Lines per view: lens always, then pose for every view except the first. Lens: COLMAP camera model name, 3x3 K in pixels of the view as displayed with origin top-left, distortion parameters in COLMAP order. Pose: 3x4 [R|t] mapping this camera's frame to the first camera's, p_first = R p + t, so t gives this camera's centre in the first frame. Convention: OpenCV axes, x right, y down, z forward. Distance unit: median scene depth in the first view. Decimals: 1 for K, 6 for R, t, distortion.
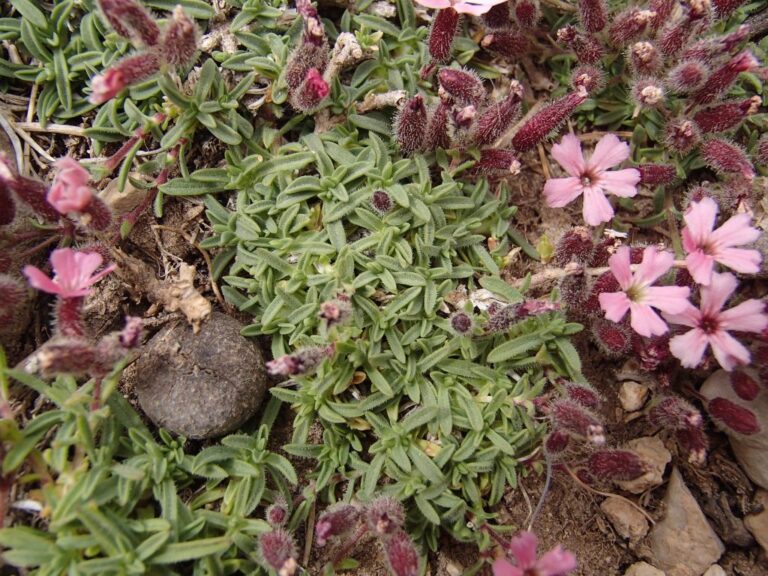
lens RADIAL K [[828.5, 0, 384.9], [0, 828.5, 289.0], [0, 0, 1]] dist [-0.001421, 0.000000]
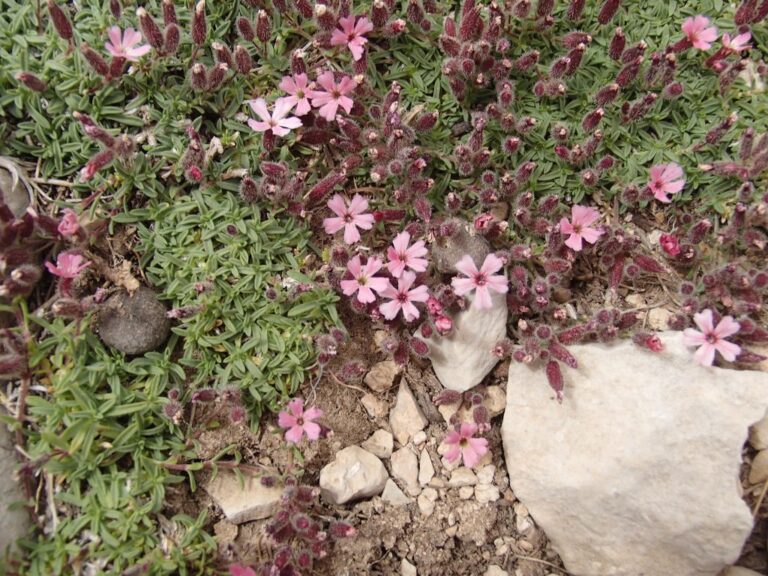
lens RADIAL K [[828.5, 0, 382.9], [0, 828.5, 287.7], [0, 0, 1]] dist [-0.001421, 0.000000]
pose [[0.996889, 0.018998, 0.076493, 0.192435], [-0.020814, 0.999519, 0.023011, -0.023463], [-0.076019, -0.024532, 0.996805, -0.896372]]
